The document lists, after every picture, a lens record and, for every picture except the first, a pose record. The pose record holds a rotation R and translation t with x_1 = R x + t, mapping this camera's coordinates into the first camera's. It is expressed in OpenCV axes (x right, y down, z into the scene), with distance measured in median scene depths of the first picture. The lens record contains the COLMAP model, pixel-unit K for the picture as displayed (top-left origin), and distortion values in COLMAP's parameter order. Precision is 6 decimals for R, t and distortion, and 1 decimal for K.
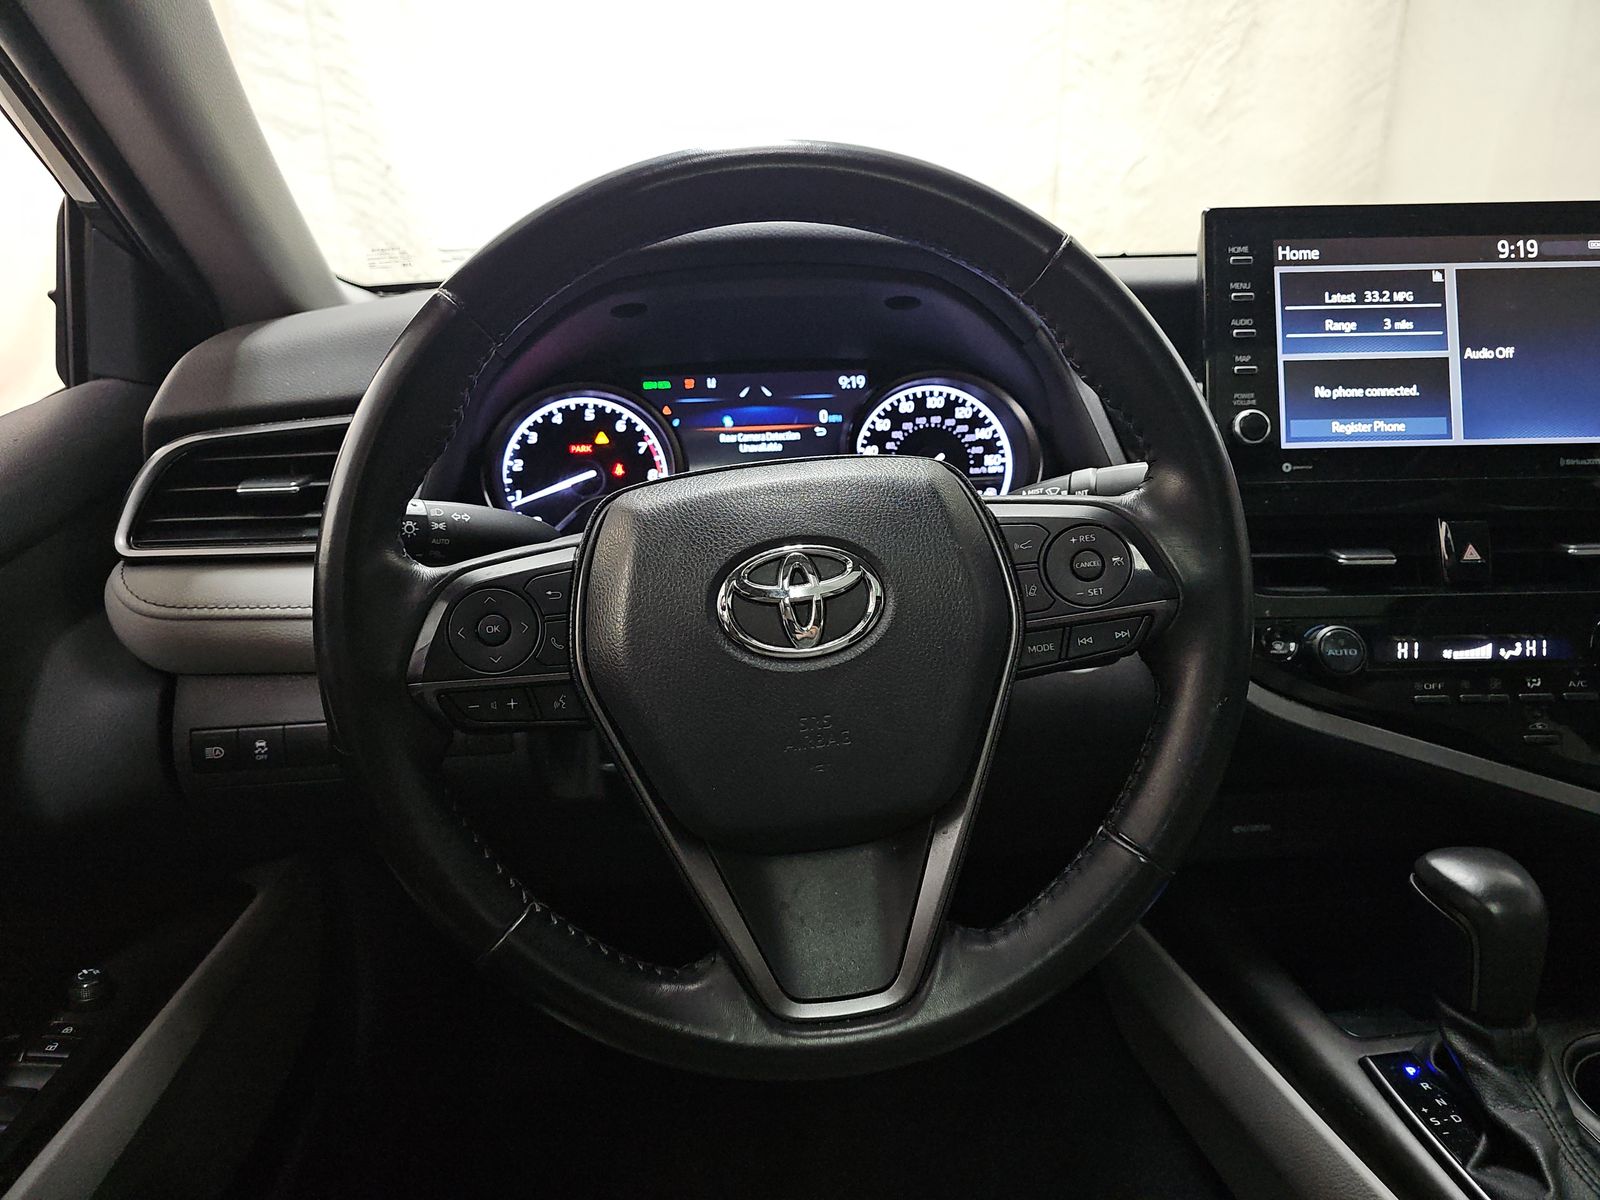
lens RADIAL K [[1047.0, 0, 795.9], [0, 1047.0, 600.6], [0, 0, 1]] dist [0.029425, -0.023711]
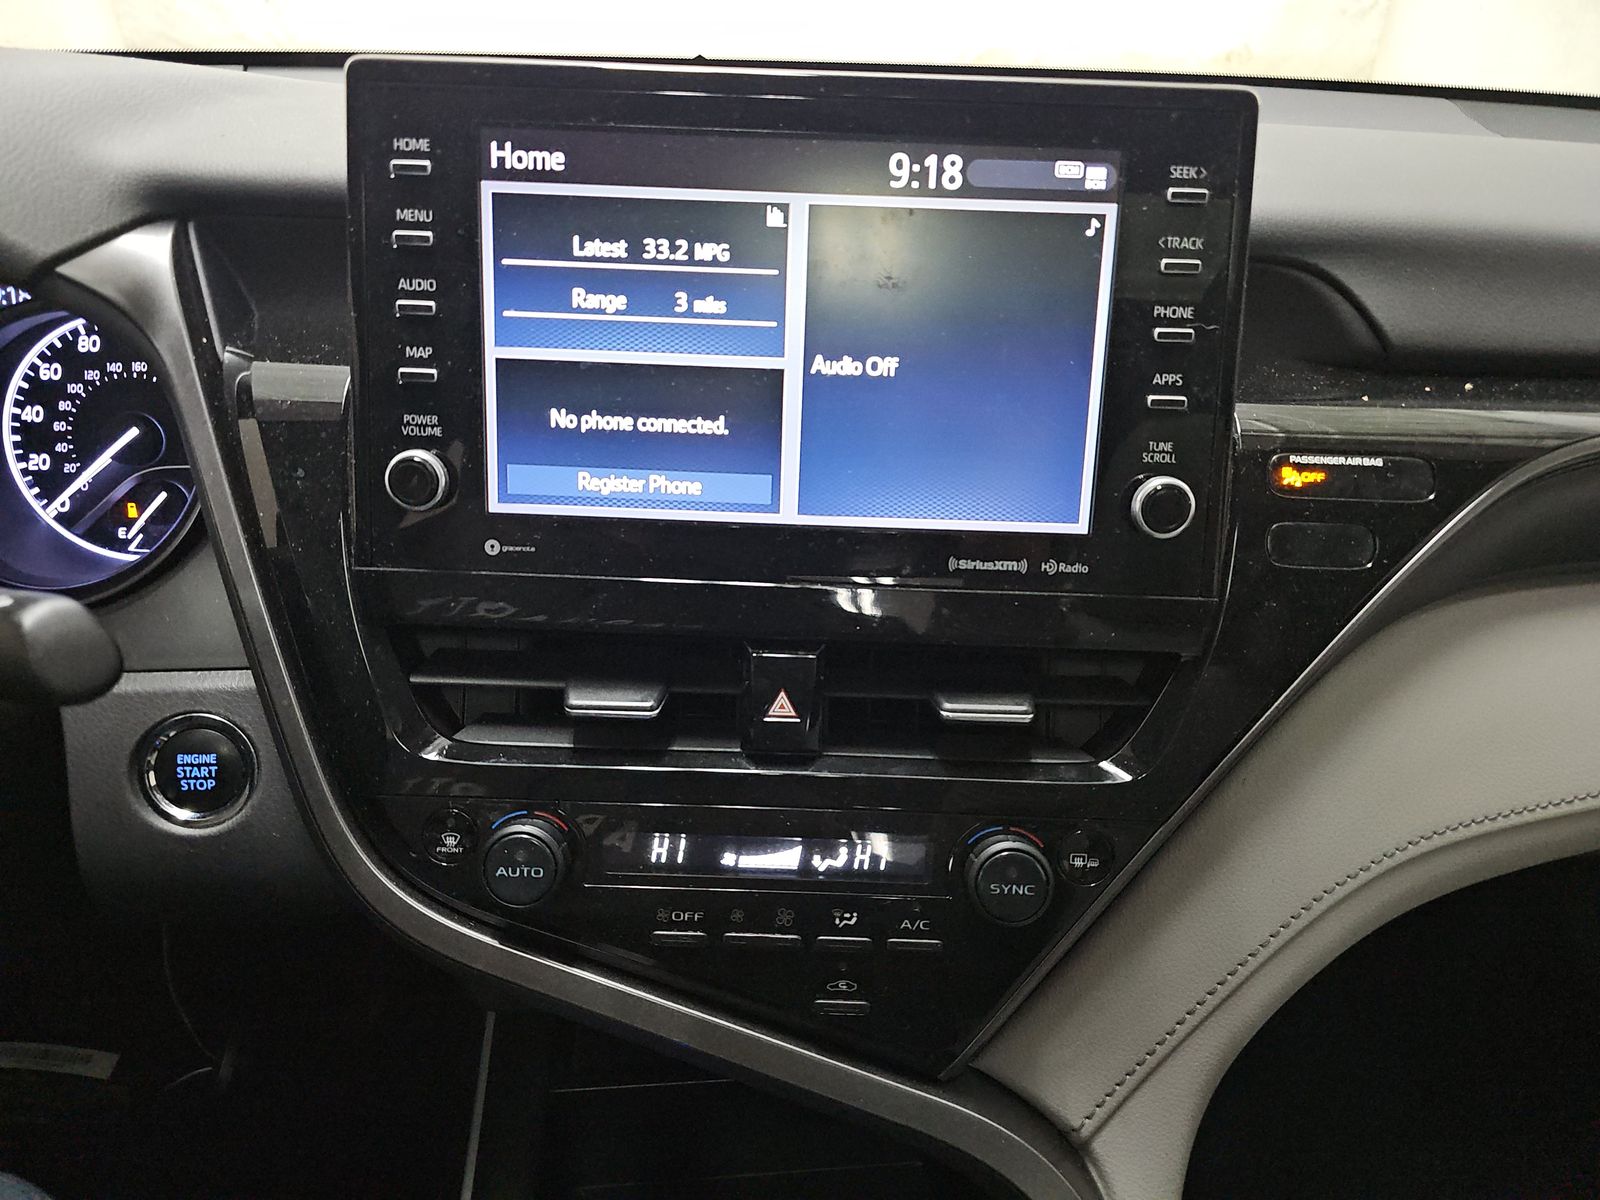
lens RADIAL K [[1047.0, 0, 794.5], [0, 1047.0, 609.4], [0, 0, 1]] dist [0.029425, -0.023711]
pose [[0.998485, 0.055023, -0.000394, 0.627132], [-0.053289, 0.968743, 0.242275, -0.240855], [0.013712, -0.241887, 0.970208, 0.412309]]
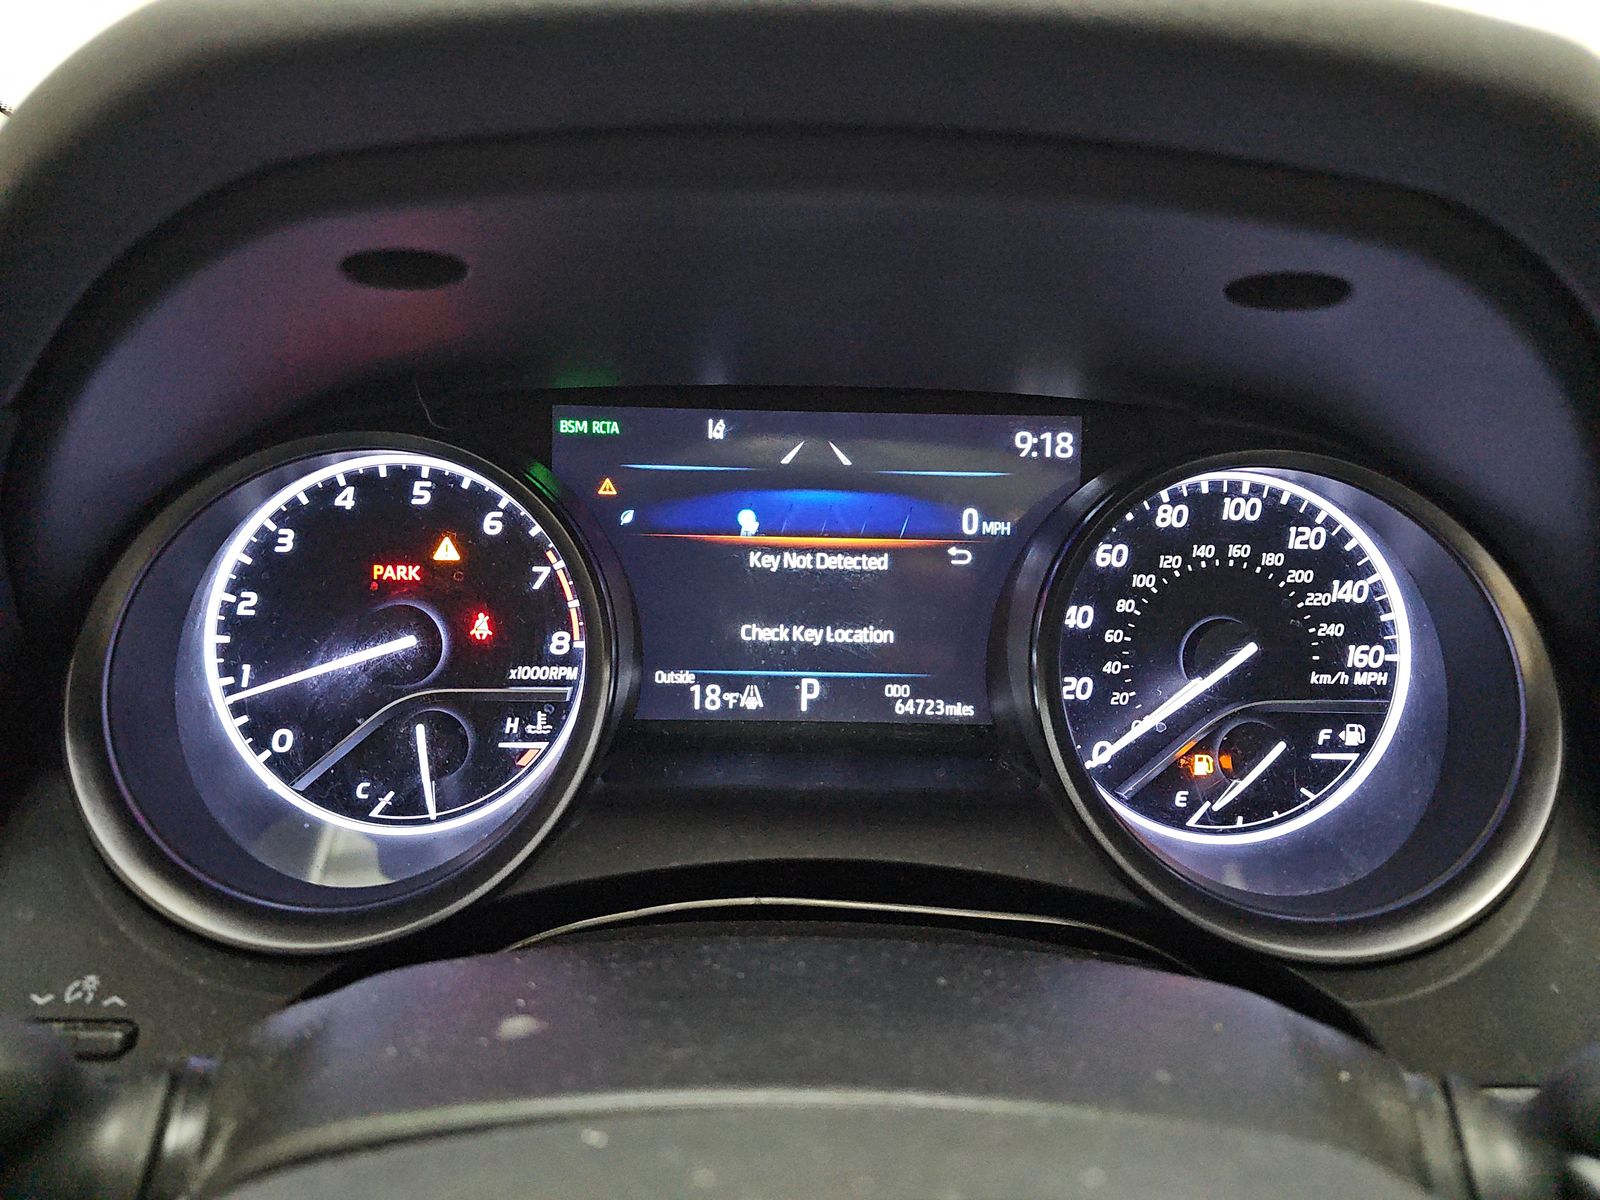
lens RADIAL K [[1047.0, 0, 793.8], [0, 1047.0, 595.0], [0, 0, 1]] dist [0.029425, -0.023711]
pose [[0.994473, 0.080456, -0.067461, -0.016741], [-0.075061, 0.994044, 0.079008, -0.204411], [0.073416, -0.073507, 0.994589, 0.661237]]
